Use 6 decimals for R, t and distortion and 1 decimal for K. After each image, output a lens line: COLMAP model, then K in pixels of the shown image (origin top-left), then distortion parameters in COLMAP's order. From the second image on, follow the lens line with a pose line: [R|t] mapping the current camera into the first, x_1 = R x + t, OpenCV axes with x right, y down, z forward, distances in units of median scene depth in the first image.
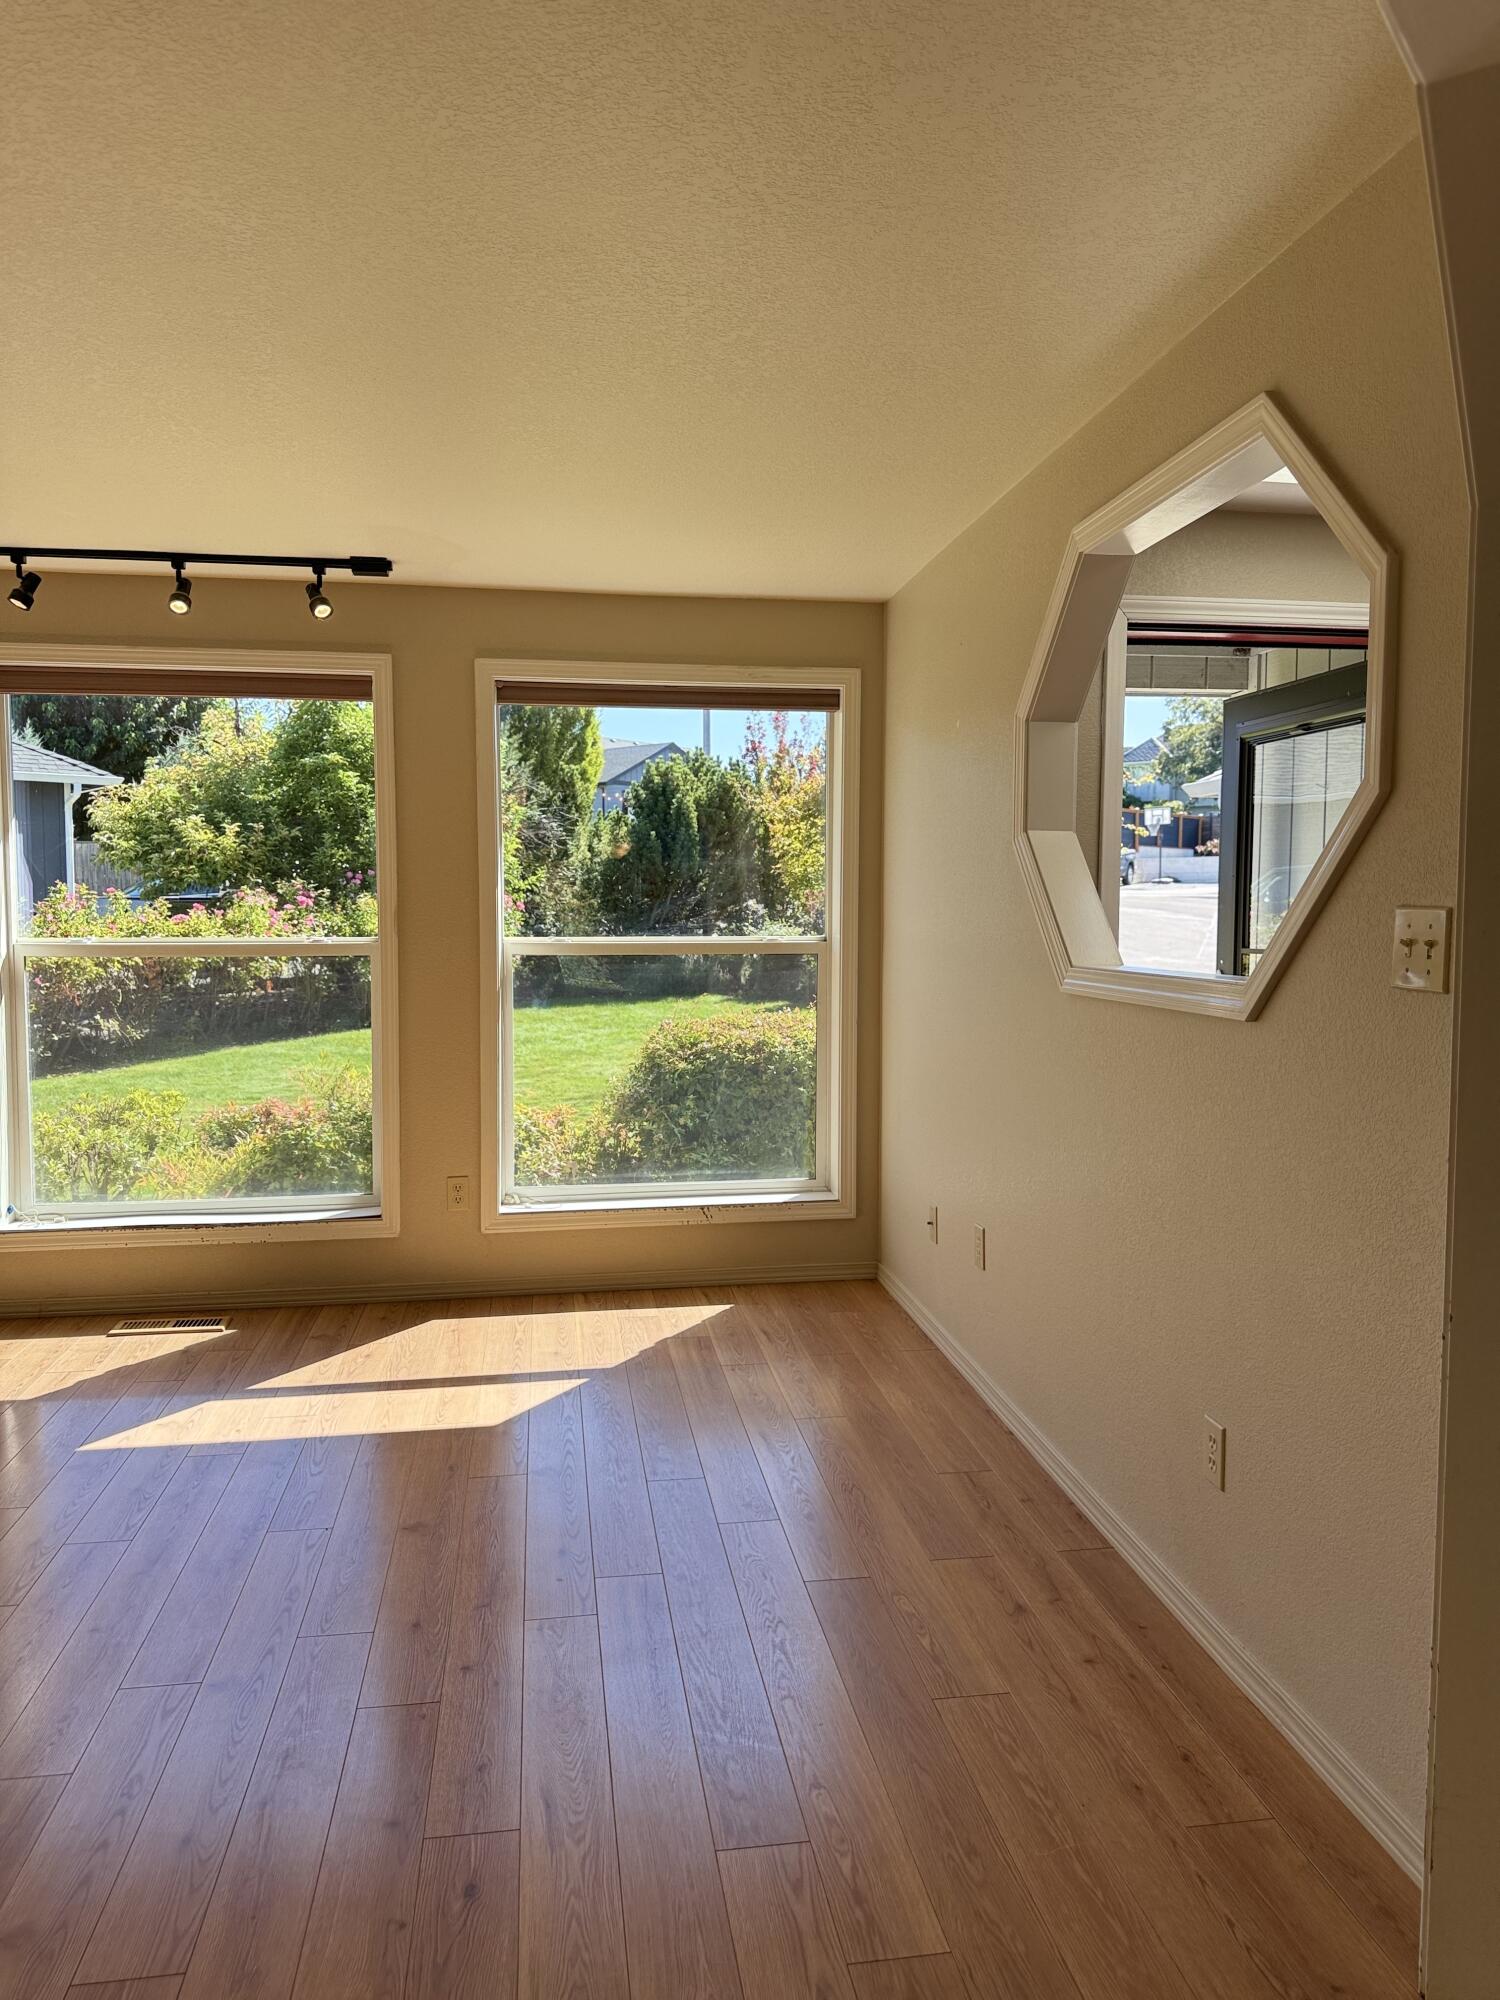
lens RADIAL K [[1414.1, 0, 747.1], [0, 1414.1, 1013.2], [0, 0, 1]] dist [0.001541, -0.003178]
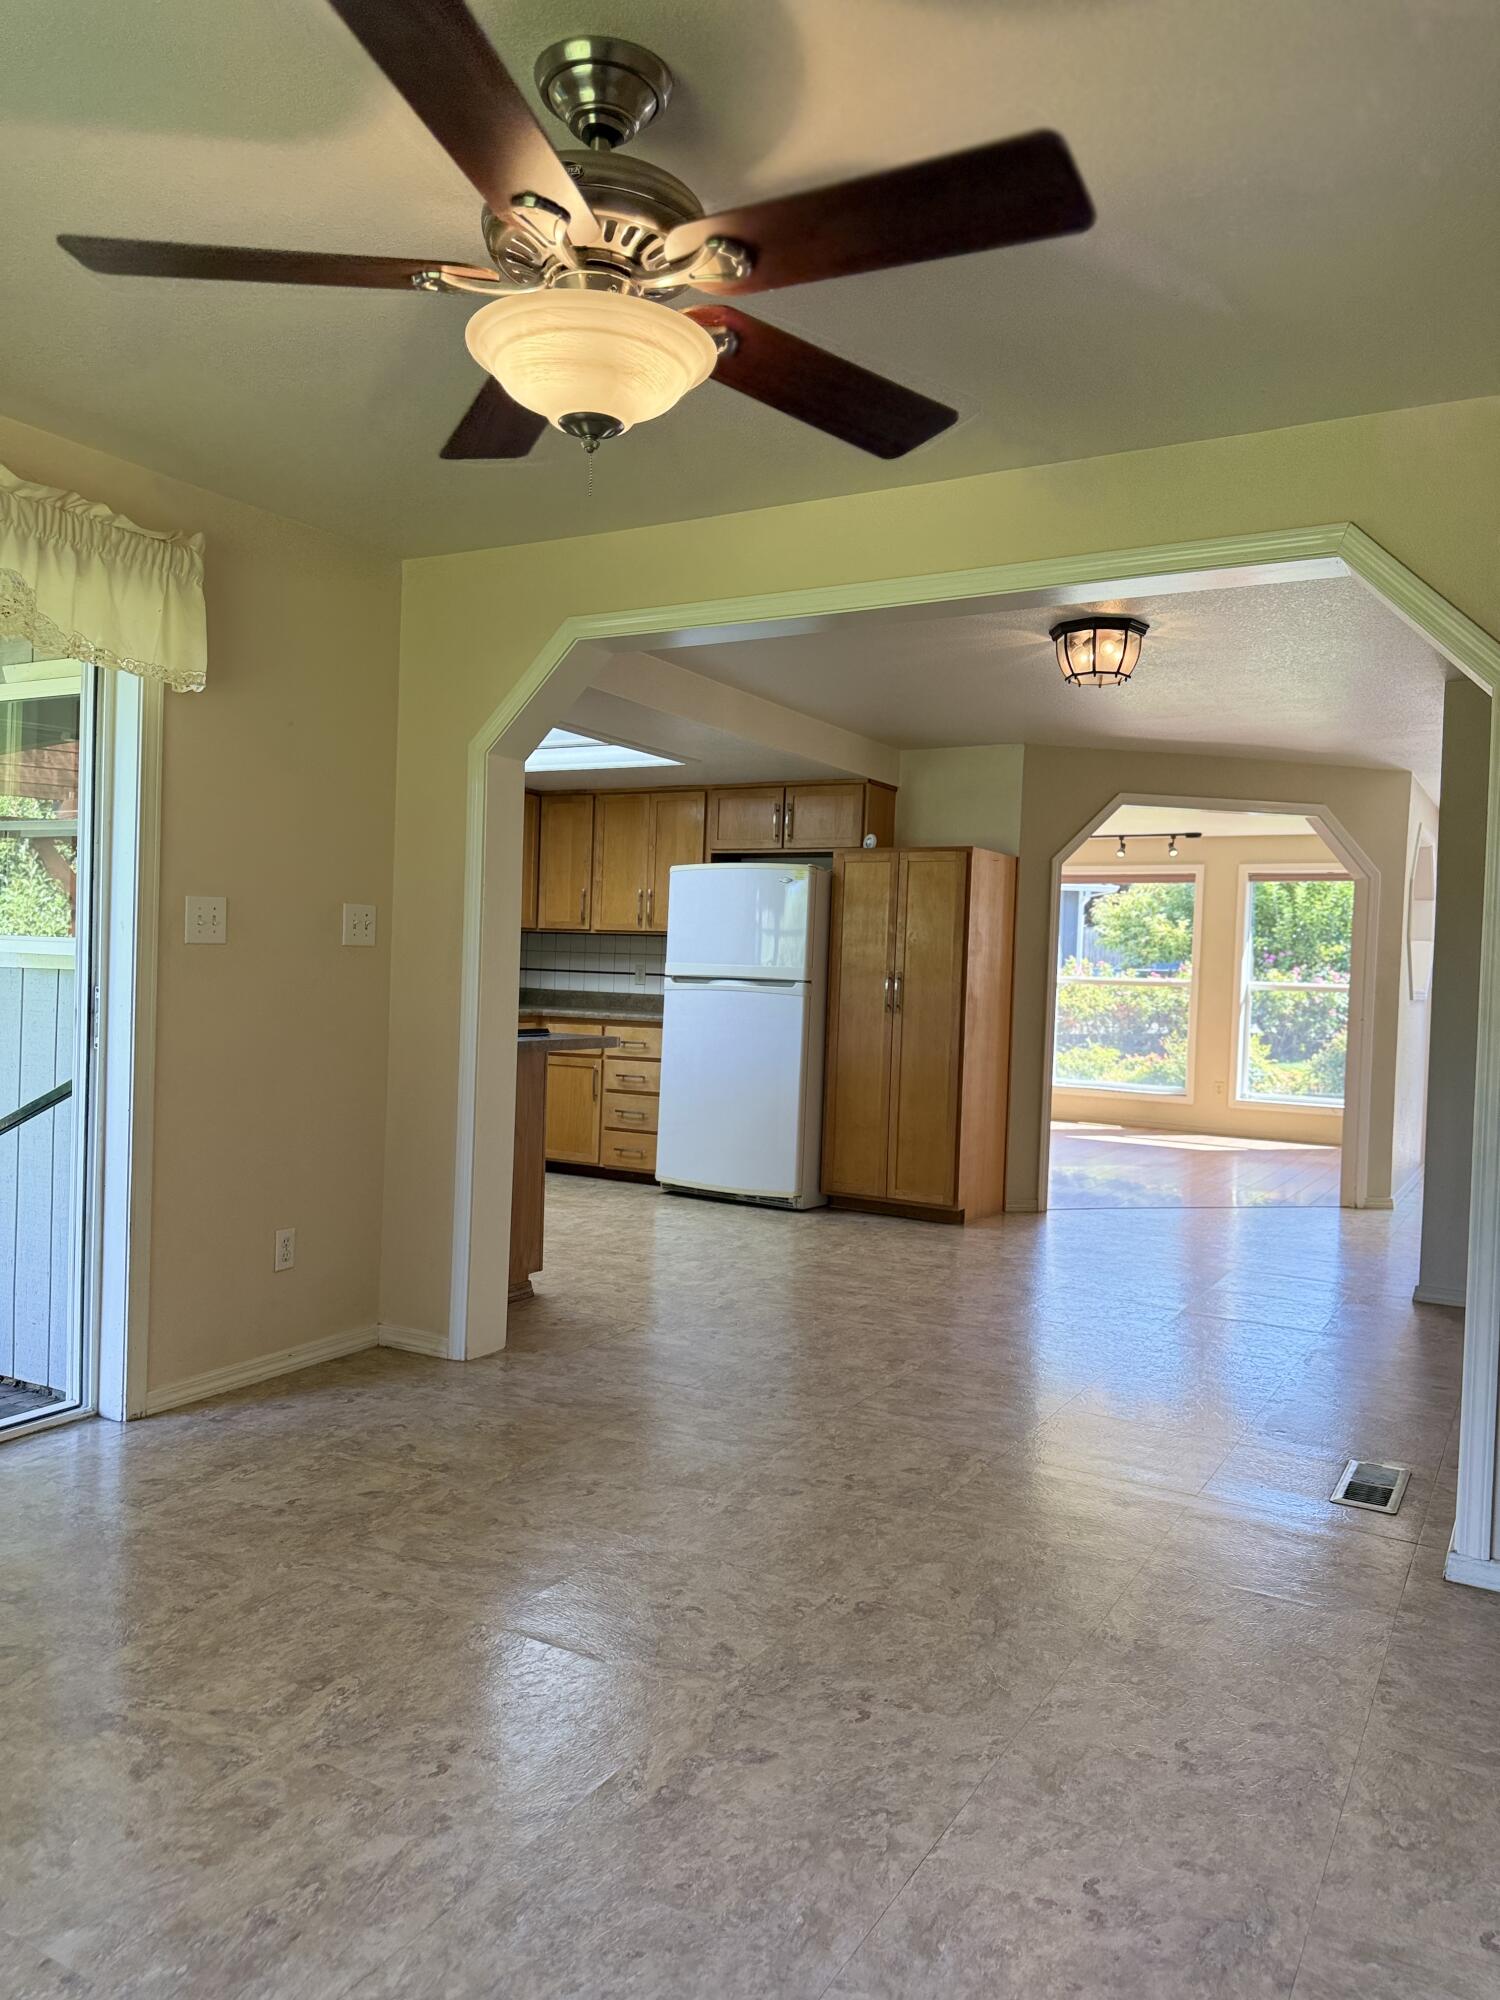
lens RADIAL K [[1414.1, 0, 747.1], [0, 1414.1, 1013.2], [0, 0, 1]] dist [0.001541, -0.003178]
pose [[0.780203, 0.040639, -0.624206, 0.205003], [-0.076558, 0.996589, -0.030808, 0.042409], [0.620824, 0.071824, 0.780653, -0.424155]]
